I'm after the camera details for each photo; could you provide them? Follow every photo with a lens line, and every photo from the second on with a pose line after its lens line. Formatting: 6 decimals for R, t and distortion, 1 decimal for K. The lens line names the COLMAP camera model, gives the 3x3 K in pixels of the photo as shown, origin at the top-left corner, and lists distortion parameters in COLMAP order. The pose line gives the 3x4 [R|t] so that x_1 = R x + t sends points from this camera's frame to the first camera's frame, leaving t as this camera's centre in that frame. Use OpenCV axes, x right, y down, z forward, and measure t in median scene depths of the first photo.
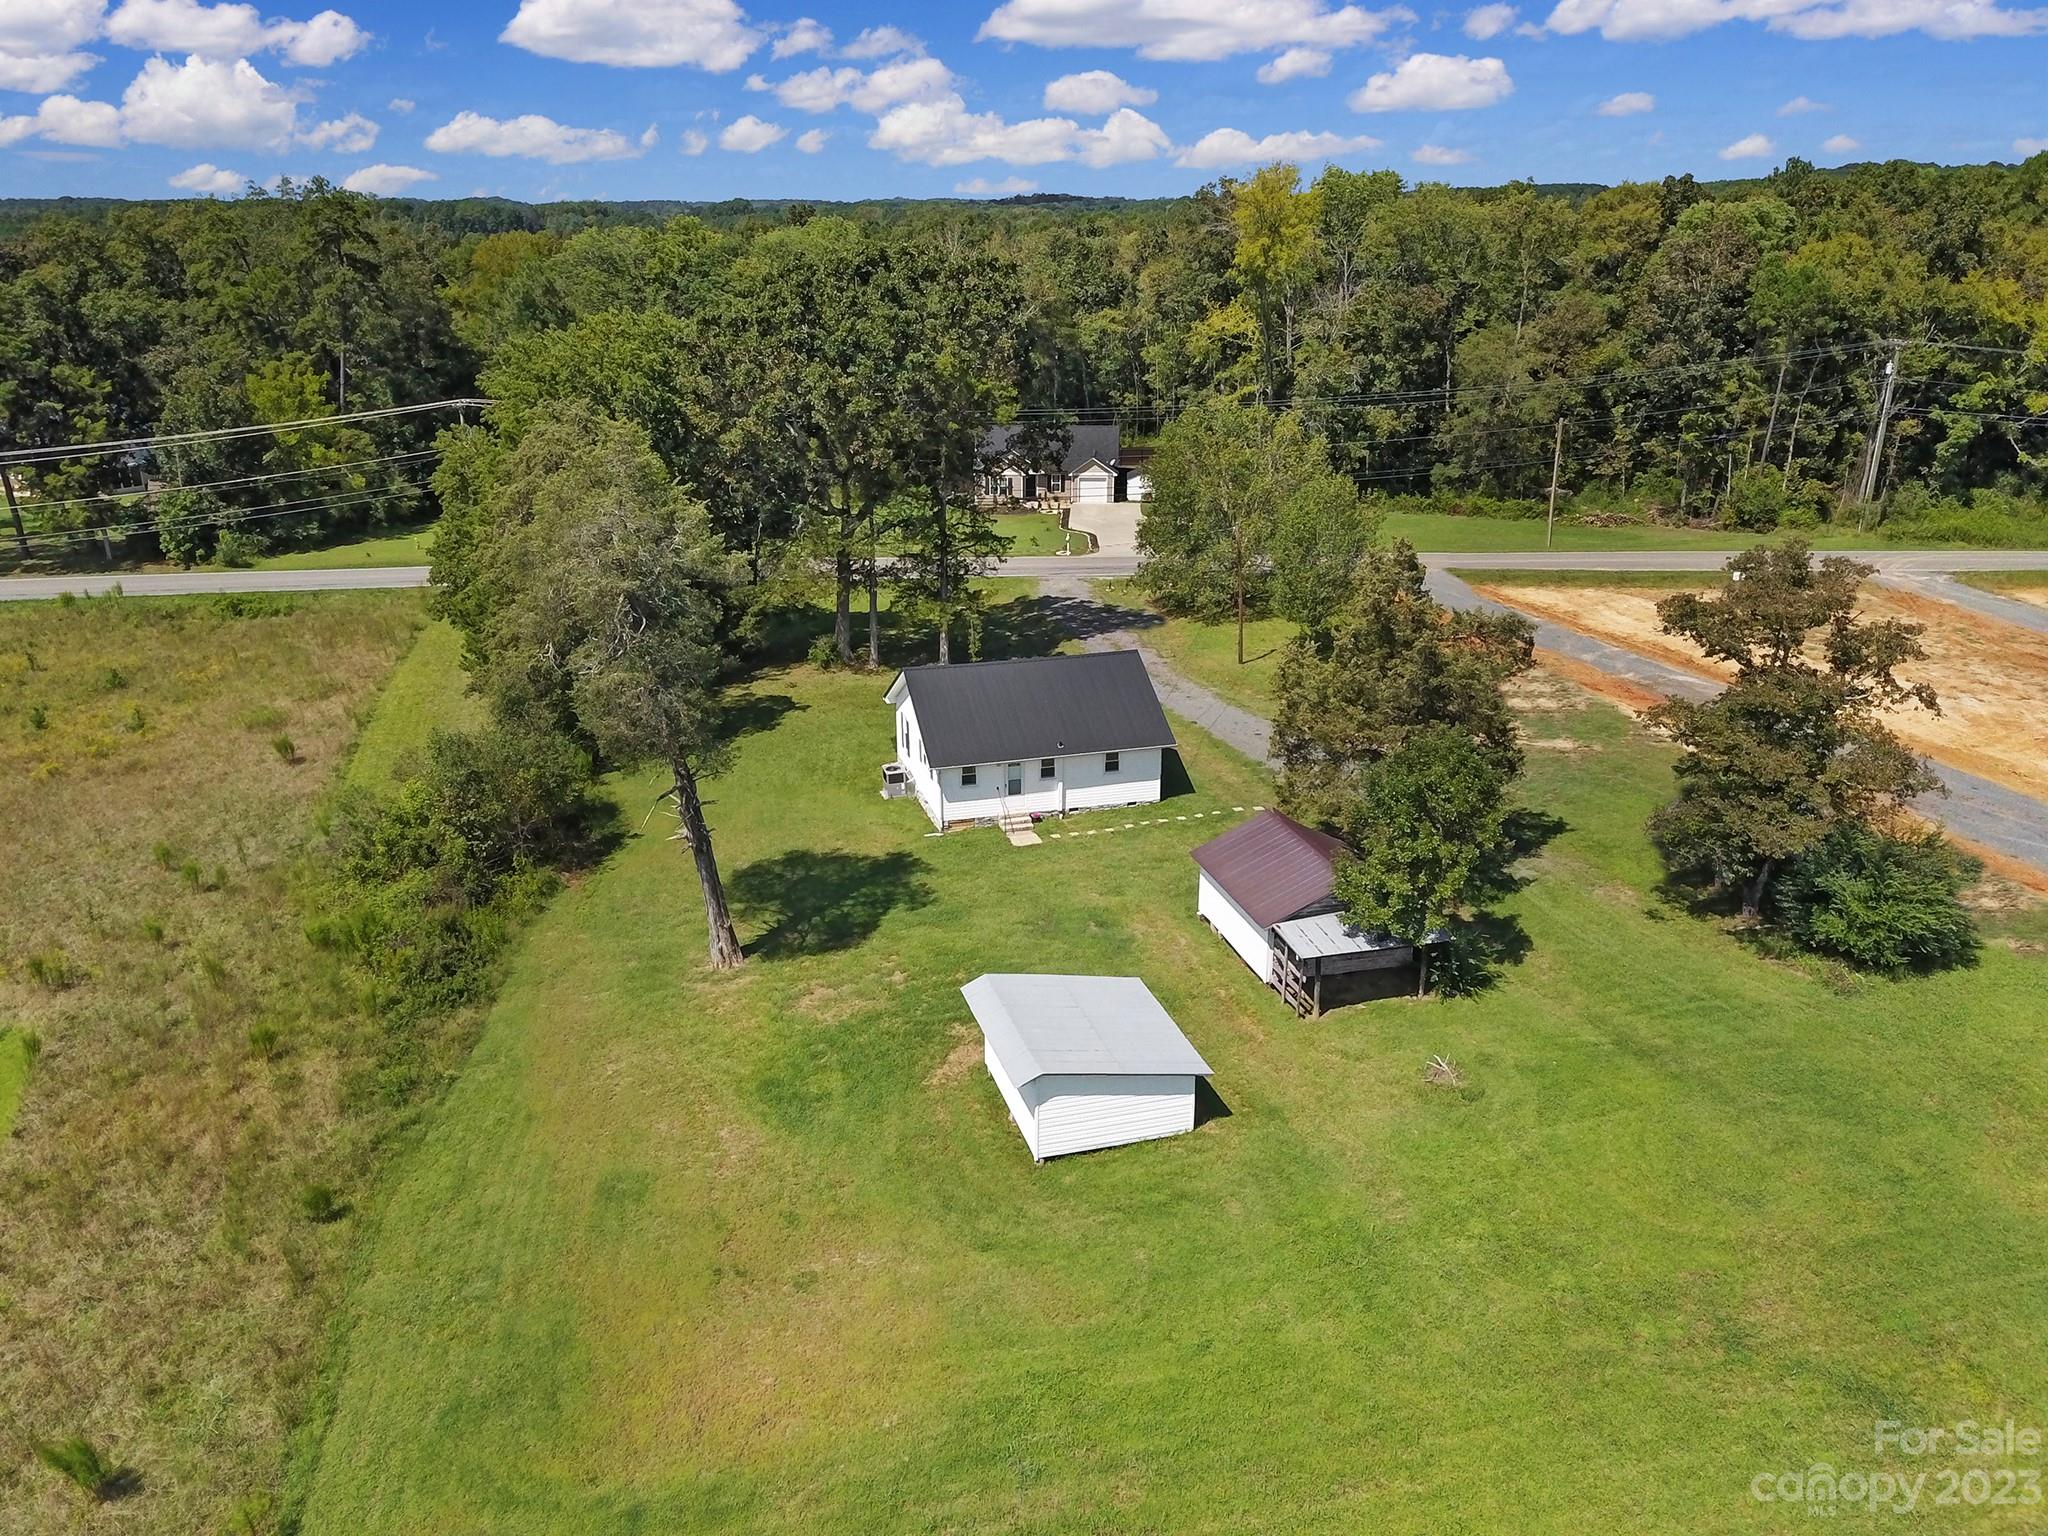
lens RADIAL K [[1580.3, 0, 1015.8], [0, 1580.3, 771.2], [0, 0, 1]] dist [0.005131, -0.005375]
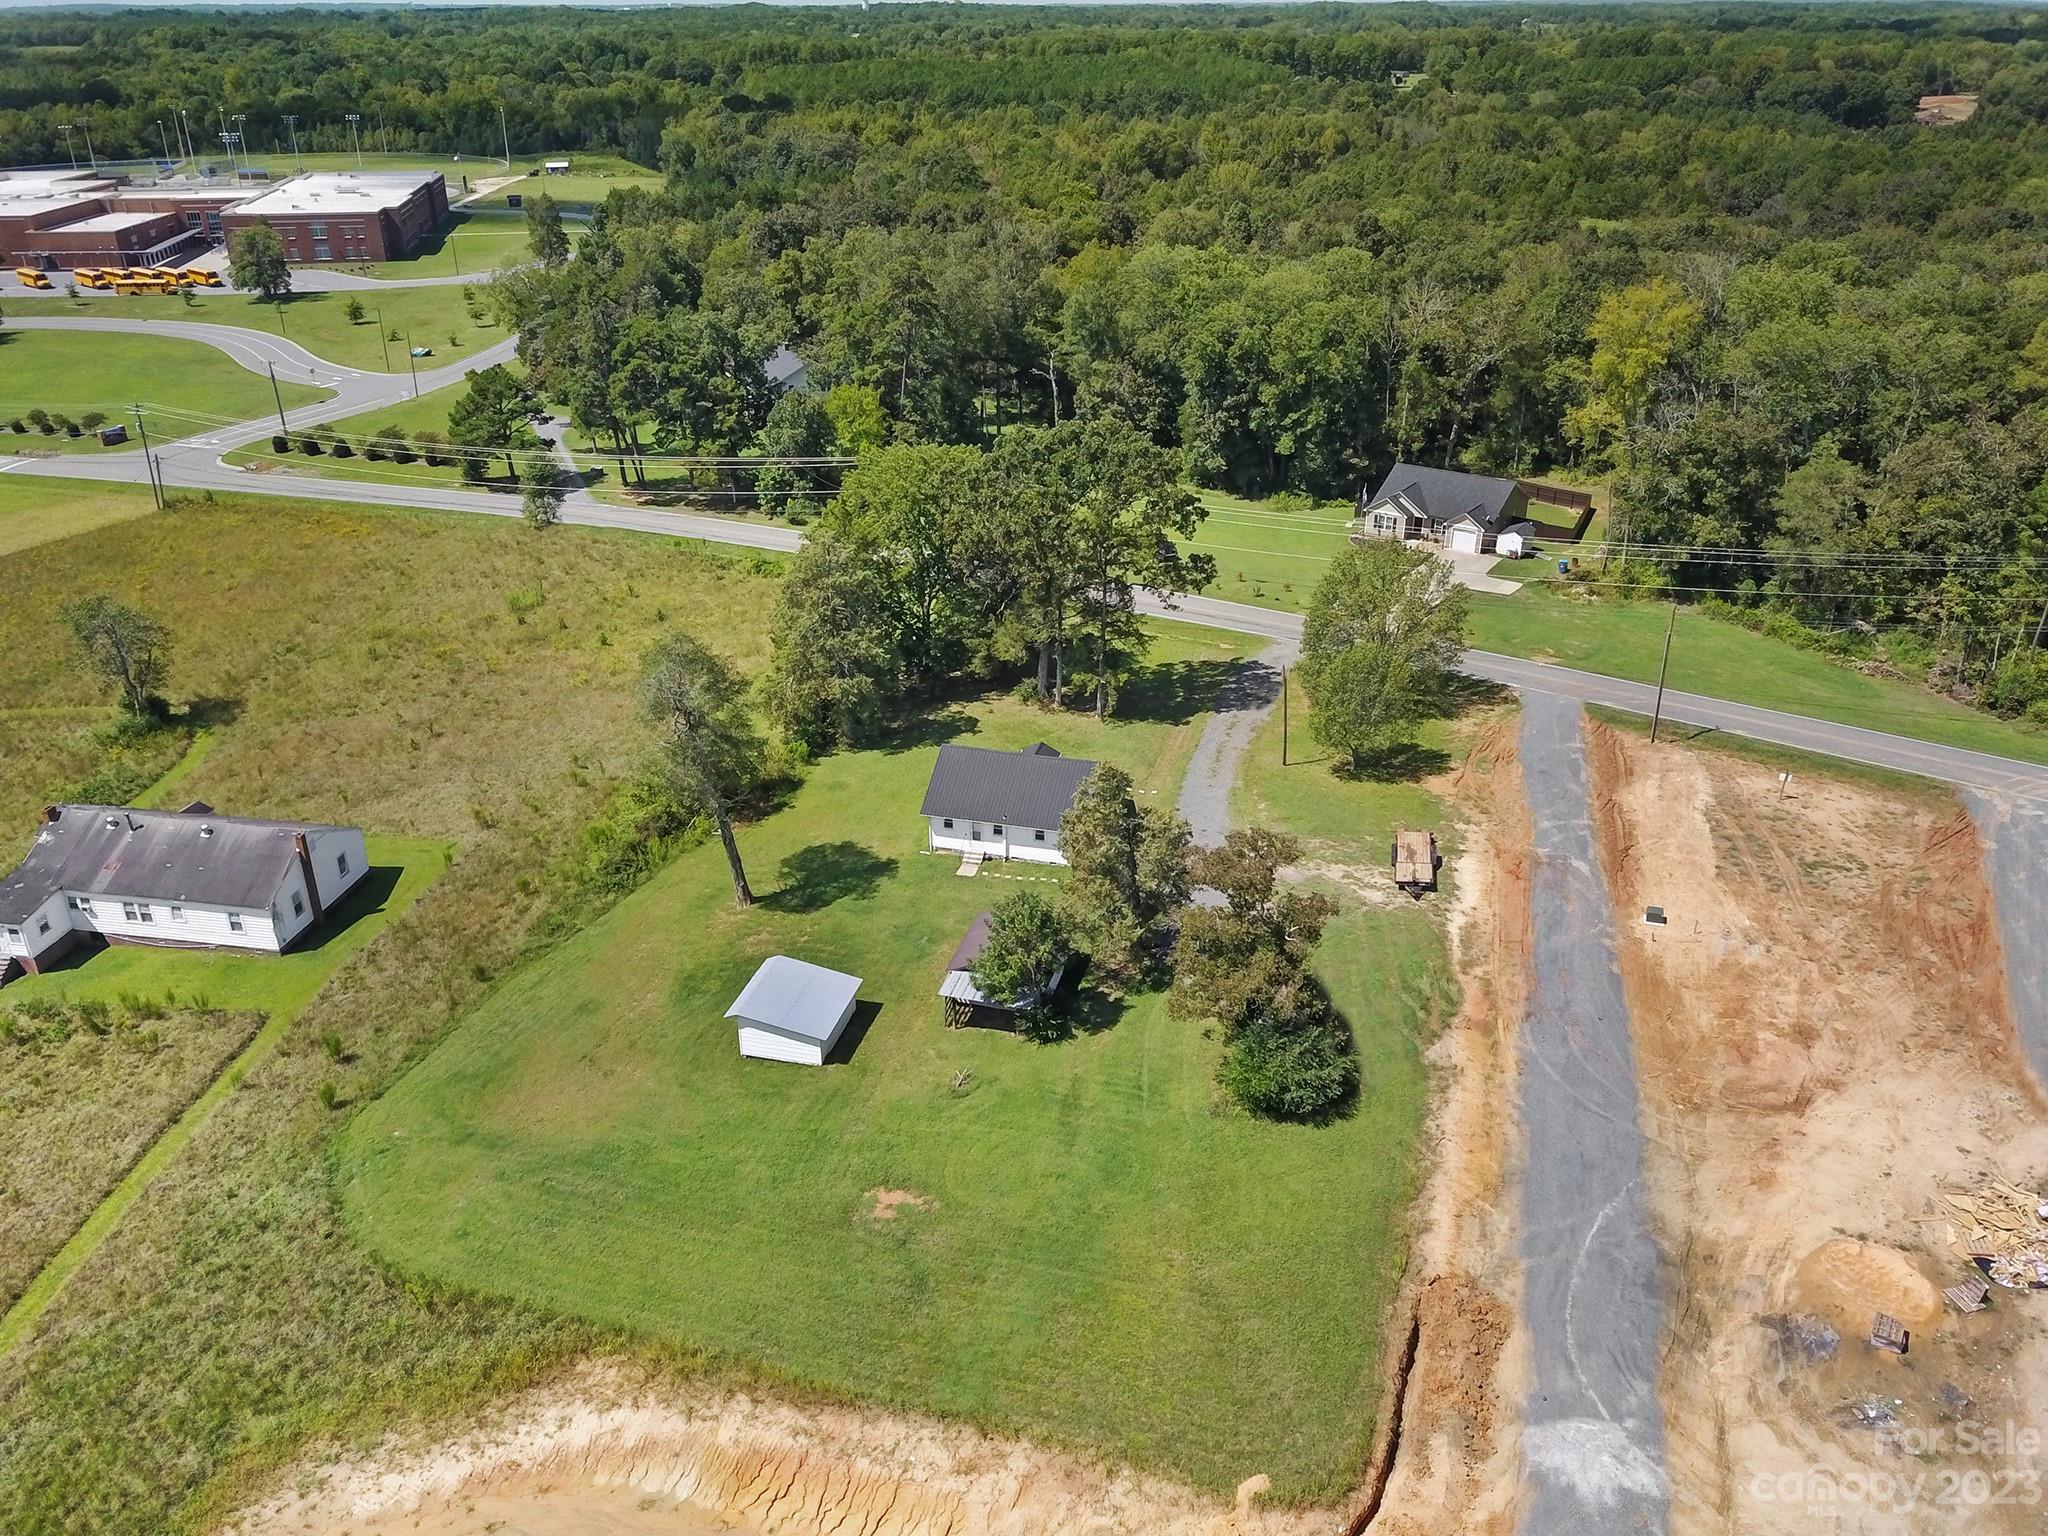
lens RADIAL K [[1580.3, 0, 1012.6], [0, 1580.3, 772.1], [0, 0, 1]] dist [0.005131, -0.005375]
pose [[0.857880, 0.225601, -0.461679, 0.751632], [-0.173034, 0.972826, 0.153846, -0.304119], [0.483841, -0.052095, 0.873604, -0.359261]]
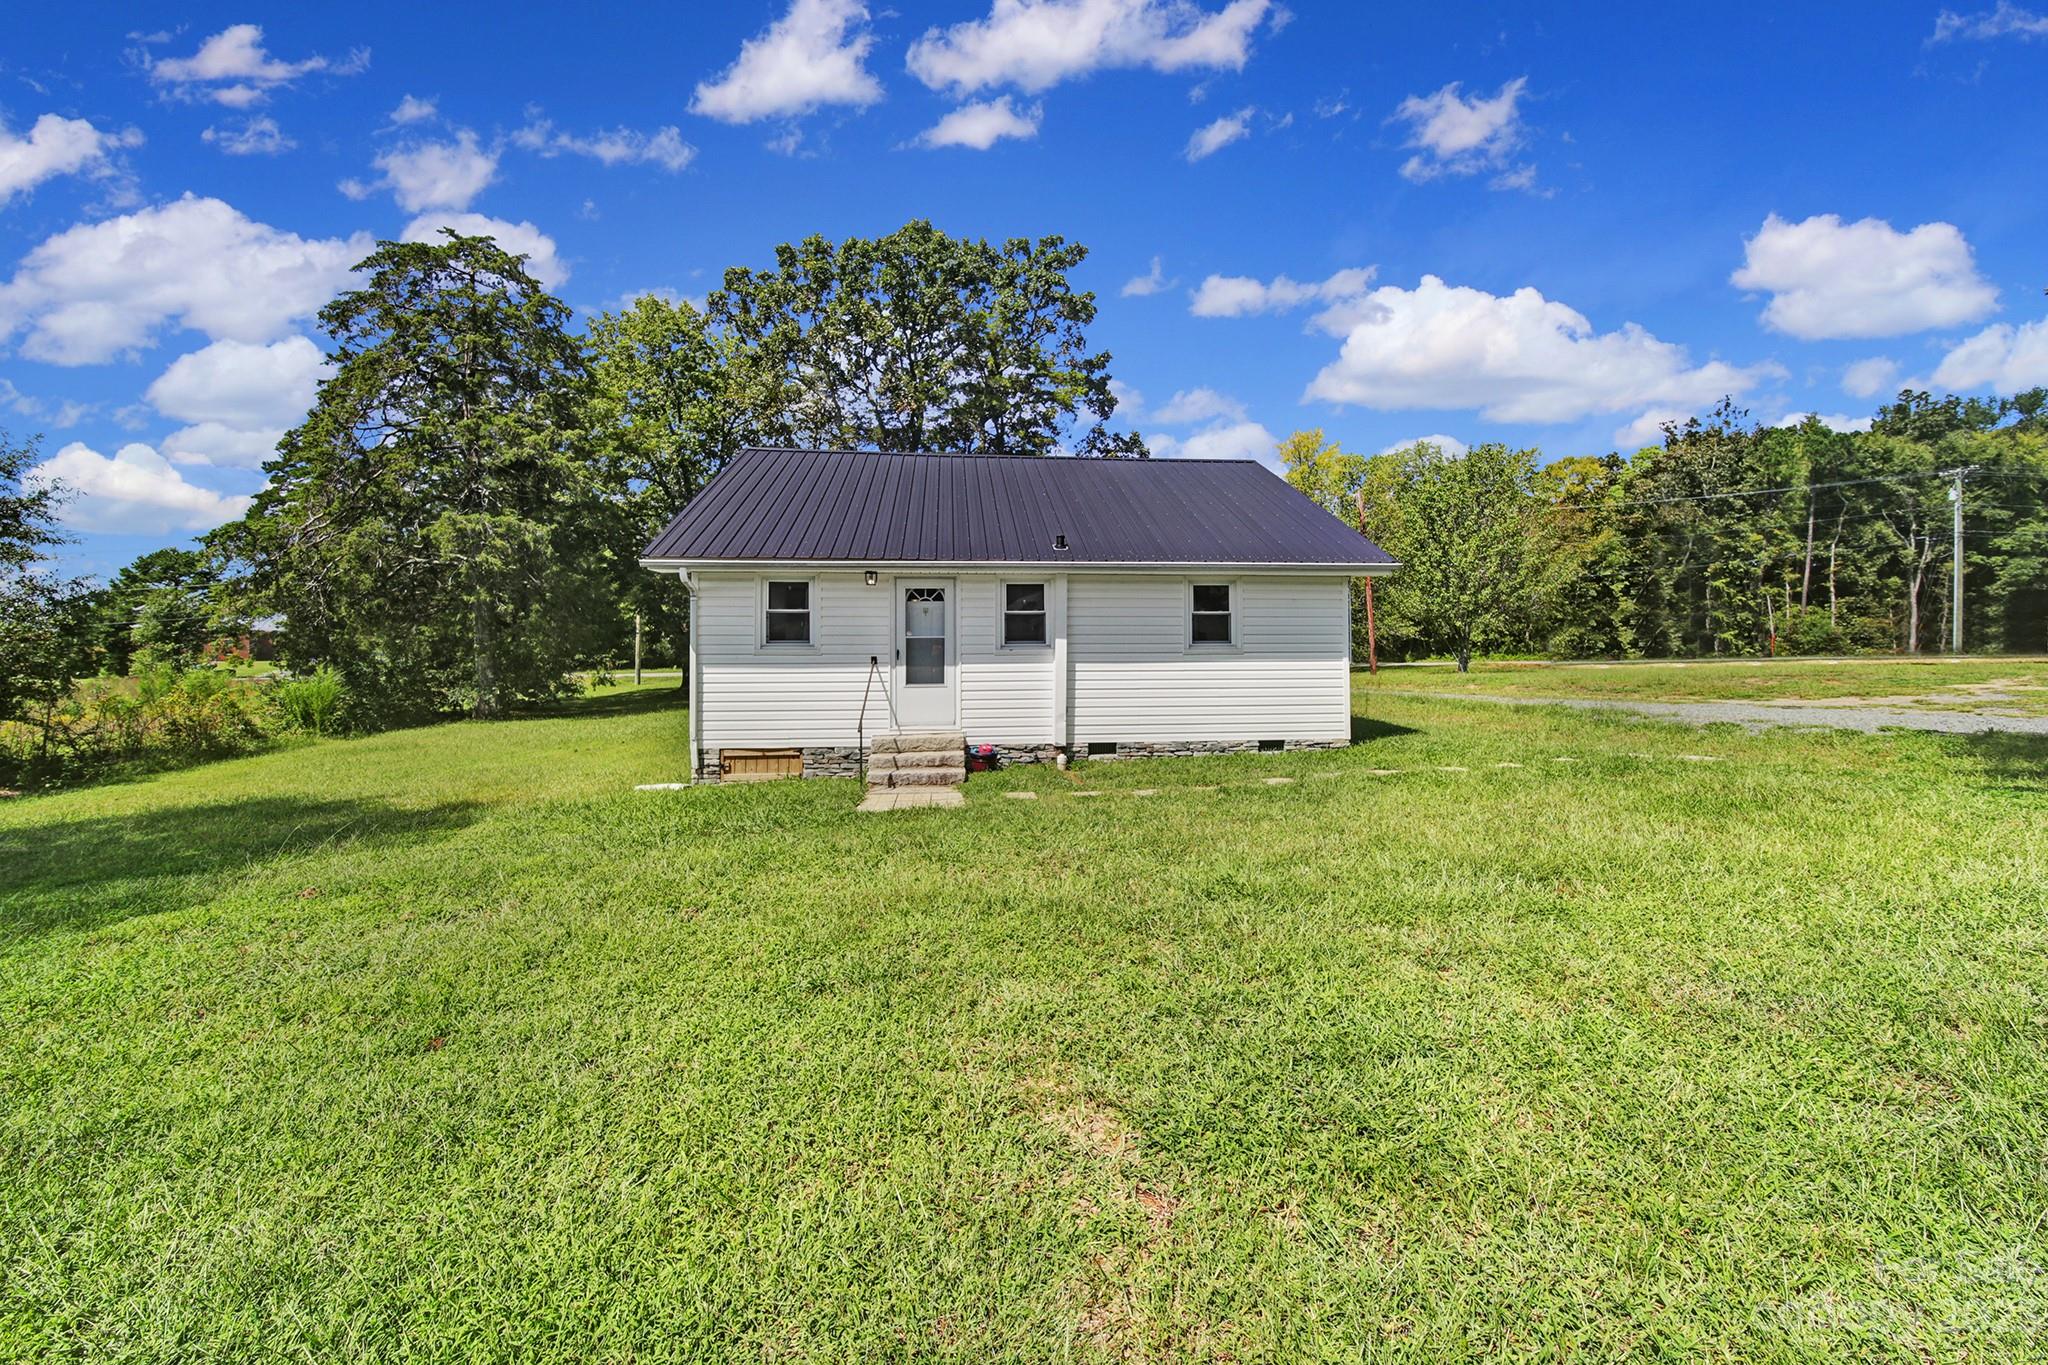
lens RADIAL K [[711.1, 0, 1017.7], [0, 711.1, 671.2], [0, 0, 1]] dist [0.001418, -0.000249]
pose [[0.984749, -0.011108, -0.173623, 0.046526], [-0.046847, 0.944171, -0.326108, 0.062835], [0.167553, 0.329268, 0.929252, 0.870216]]
